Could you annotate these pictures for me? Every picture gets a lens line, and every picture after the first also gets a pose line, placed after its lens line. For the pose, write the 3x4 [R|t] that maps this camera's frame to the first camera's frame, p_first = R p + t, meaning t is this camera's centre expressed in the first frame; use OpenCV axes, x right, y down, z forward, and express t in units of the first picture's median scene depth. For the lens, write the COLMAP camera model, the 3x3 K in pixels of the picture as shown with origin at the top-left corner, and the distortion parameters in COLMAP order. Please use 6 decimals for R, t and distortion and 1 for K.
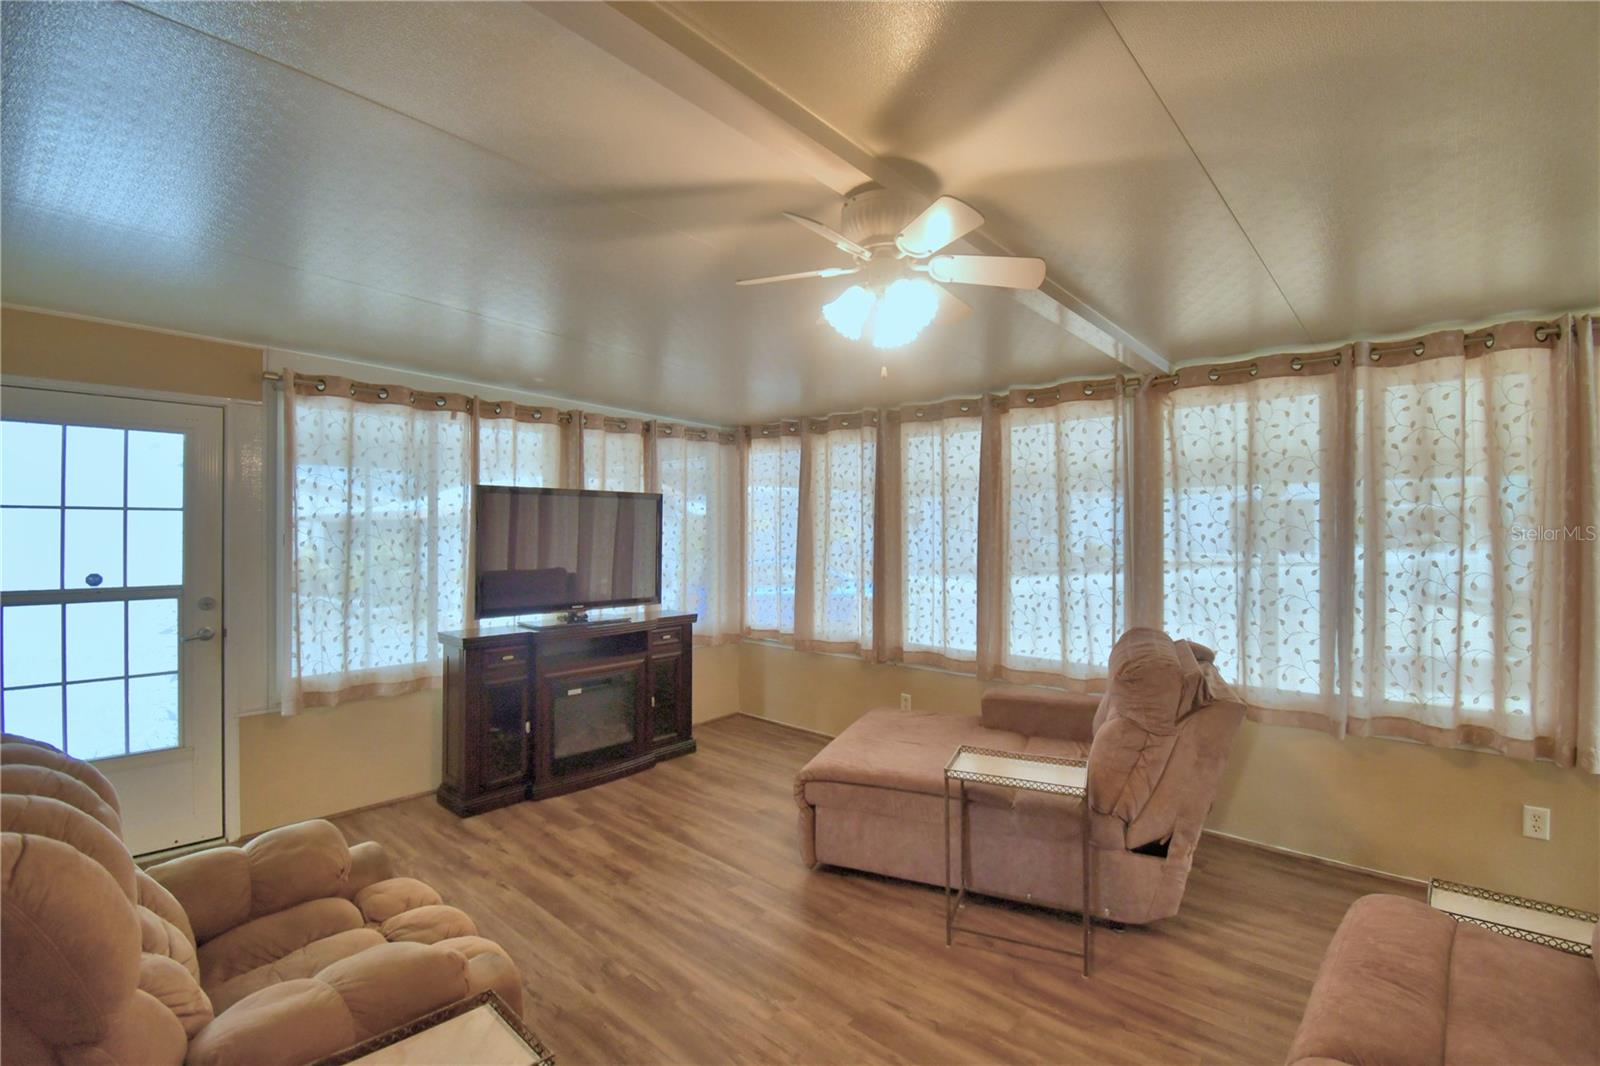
lens RADIAL K [[710.9, 0, 800.0], [0, 710.9, 533.0], [0, 0, 1]] dist [0.020548, -0.028636]
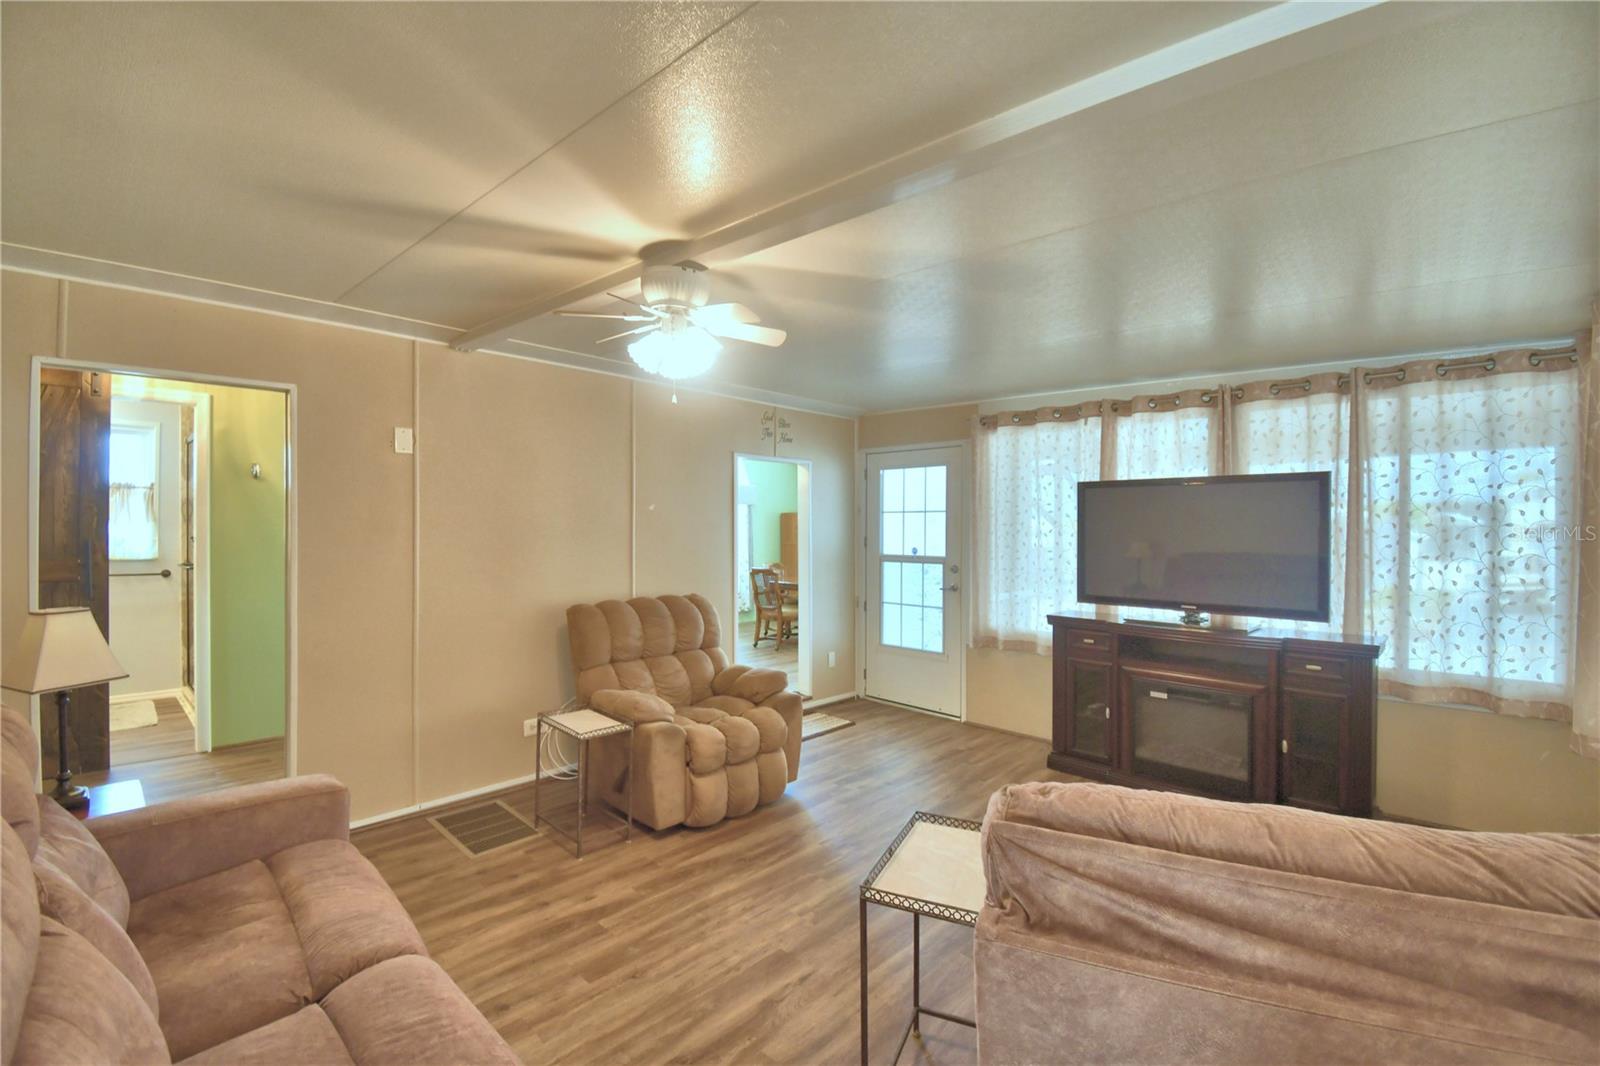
lens RADIAL K [[701.8, 0, 793.5], [0, 701.8, 532.1], [0, 0, 1]] dist [0.023343, -0.025891]
pose [[-0.028004, 0.005783, -0.999591, 0.785996], [-0.004901, 0.999970, 0.005923, 0.007674], [0.999596, 0.005065, -0.027975, 0.690191]]
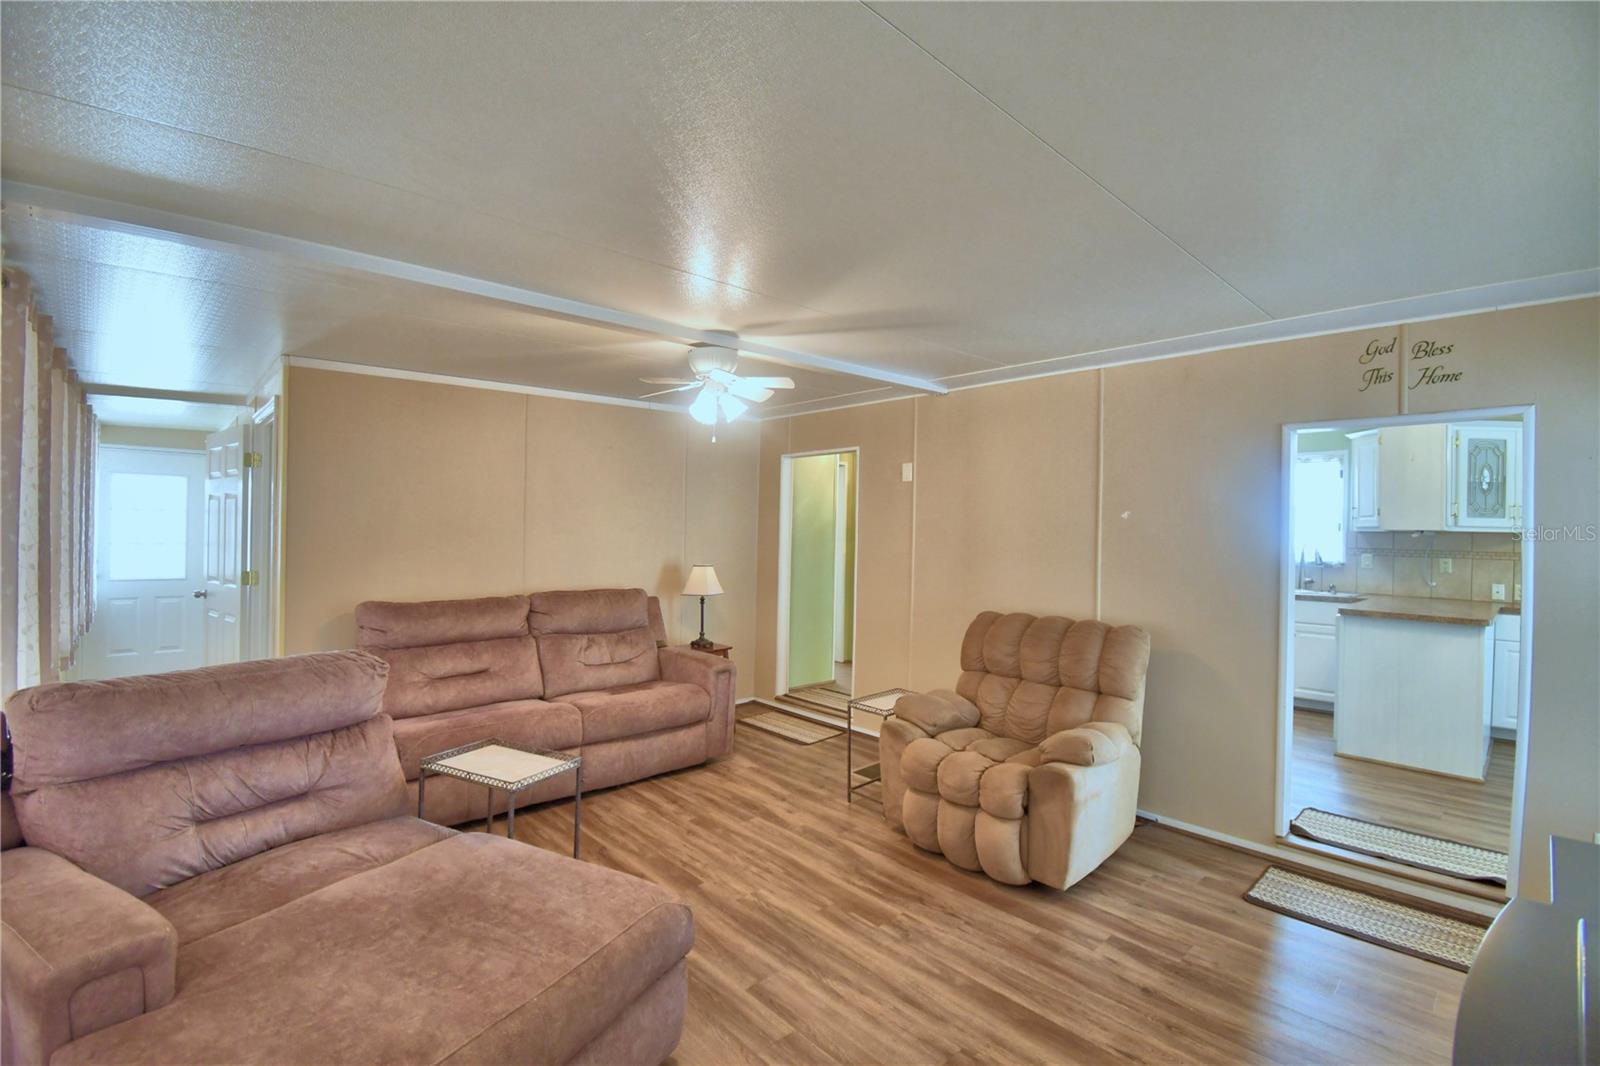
lens RADIAL K [[701.8, 0, 793.5], [0, 701.8, 532.1], [0, 0, 1]] dist [0.023343, -0.025891]
pose [[-0.996753, -0.020070, 0.077984, -0.129811], [-0.019896, 0.999798, 0.003012, 0.003374], [-0.078028, 0.001450, -0.996950, 1.538184]]
